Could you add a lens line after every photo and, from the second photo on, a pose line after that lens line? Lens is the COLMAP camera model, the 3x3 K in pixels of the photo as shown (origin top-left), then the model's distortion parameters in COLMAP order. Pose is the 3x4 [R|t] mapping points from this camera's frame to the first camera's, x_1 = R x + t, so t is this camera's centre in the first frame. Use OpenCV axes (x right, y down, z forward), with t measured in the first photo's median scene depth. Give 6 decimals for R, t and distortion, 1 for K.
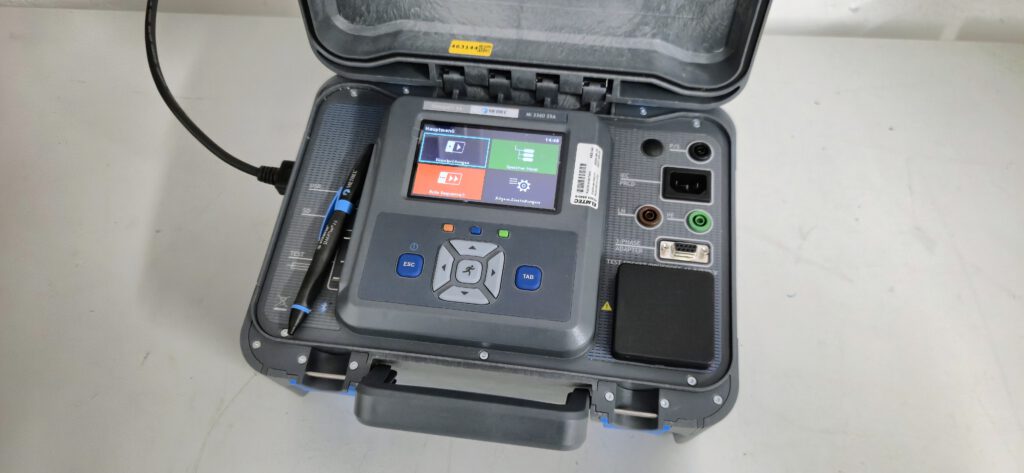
lens RADIAL K [[760.0, 0, 512.0], [0, 760.0, 236.5], [0, 0, 1]] dist [0.063250, -0.002102]
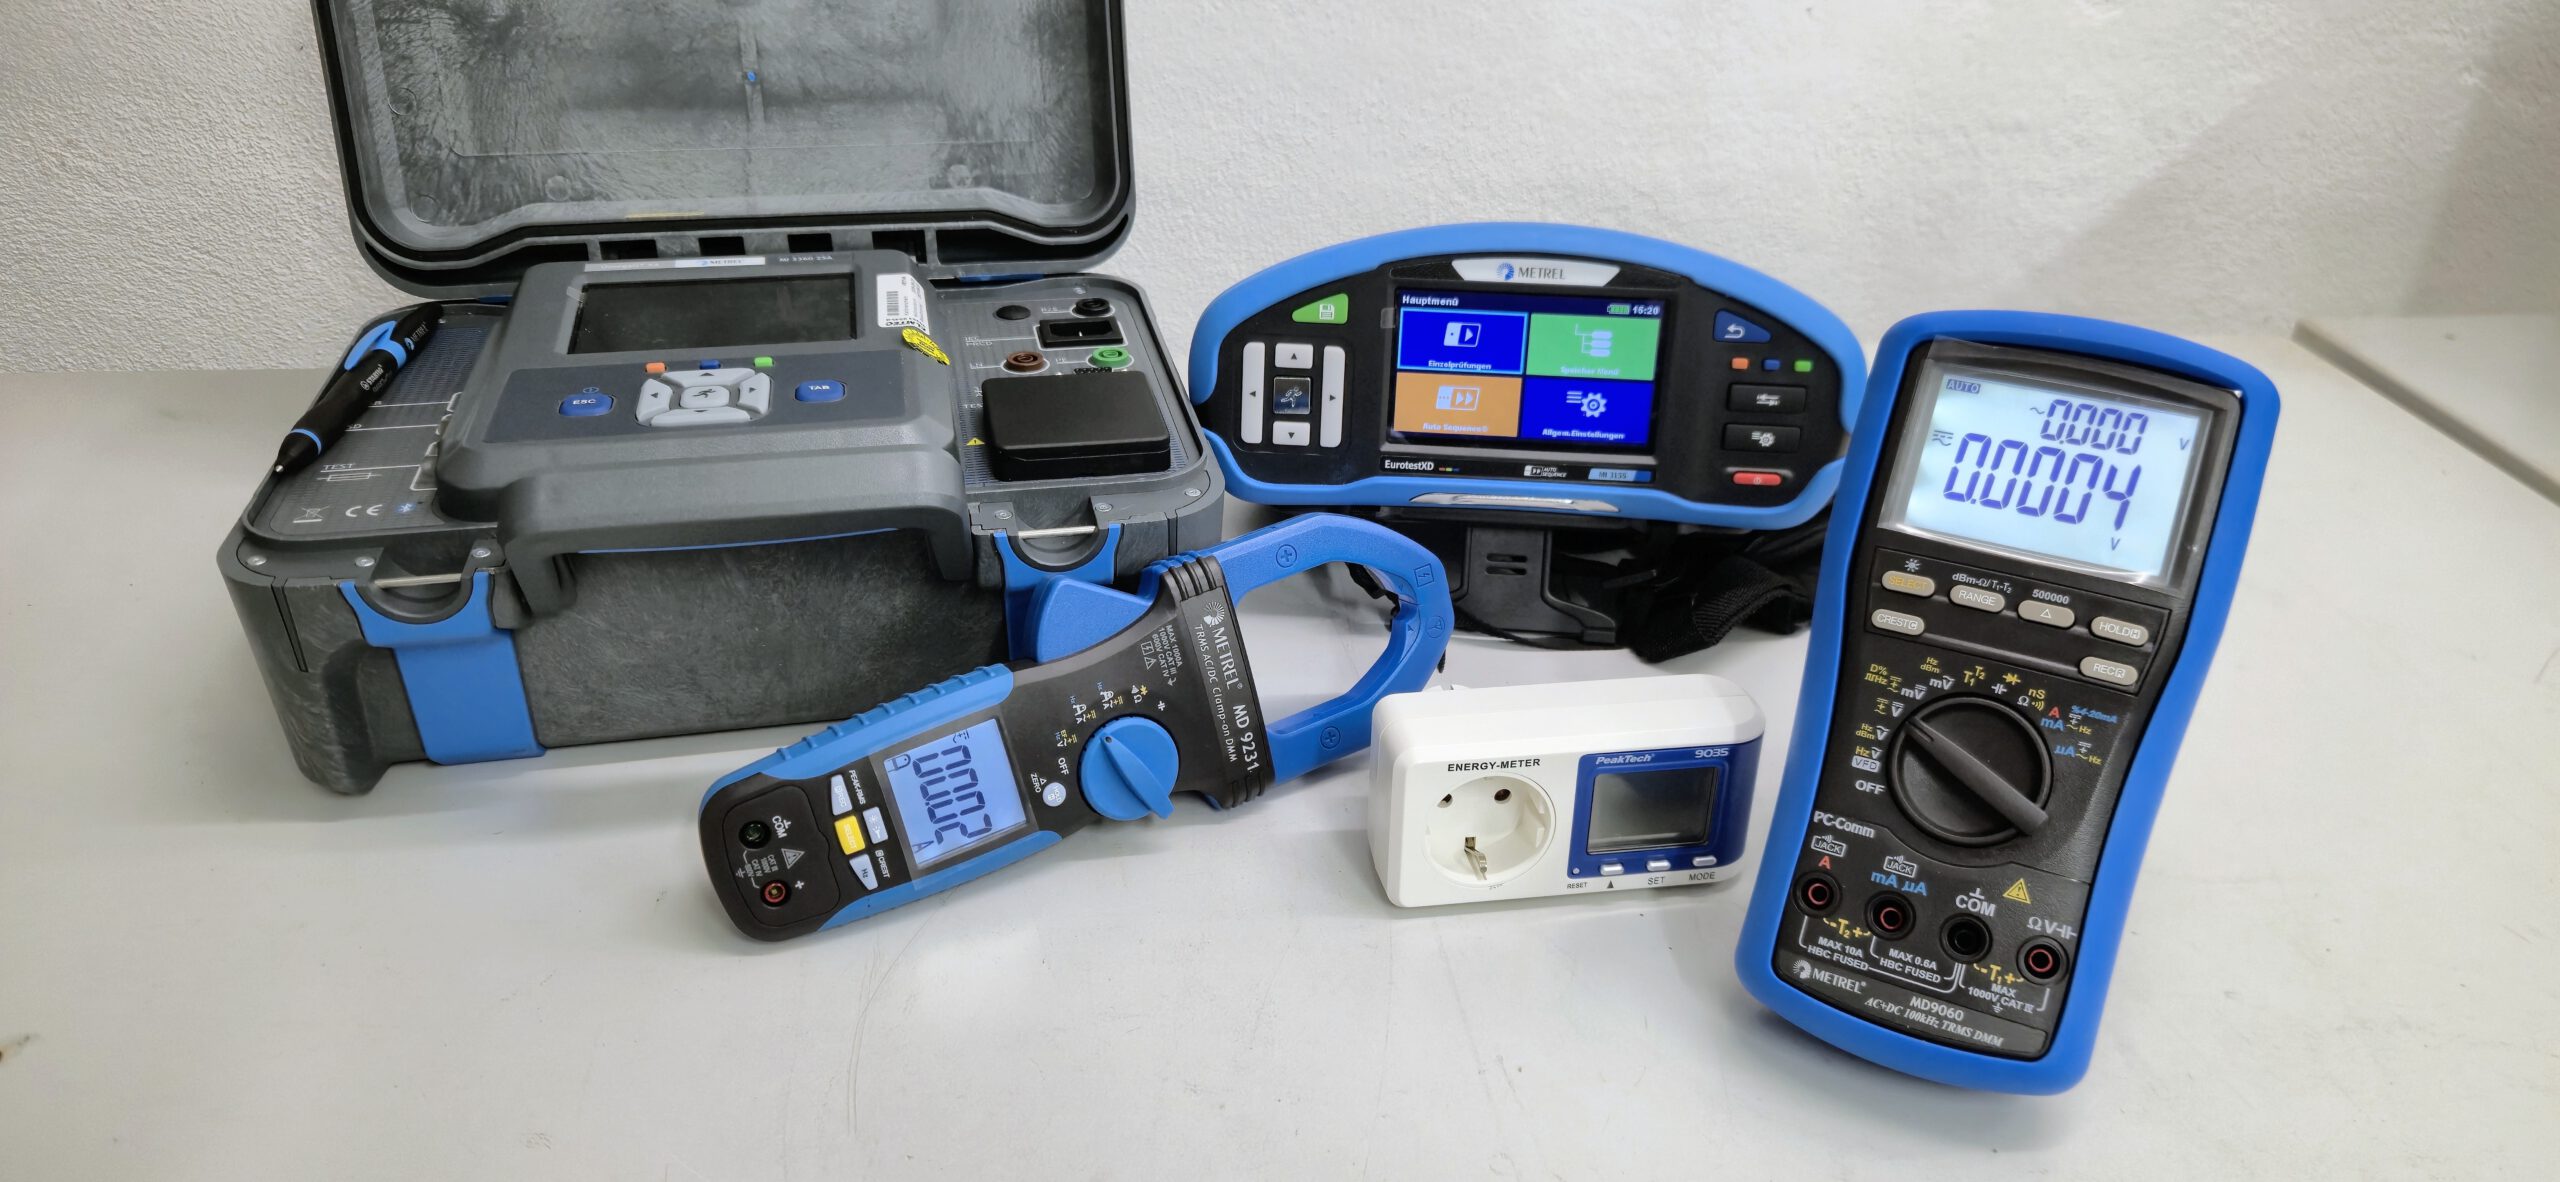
lens RADIAL K [[1899.9, 0, 1280.0], [0, 1899.9, 591.0], [0, 0, 1]] dist [0.063250, -0.002102]
pose [[0.944432, -0.113692, 0.308420, -0.095723], [0.273011, 0.793866, -0.543361, 0.907898], [-0.183069, 0.597370, 0.780791, -0.043836]]
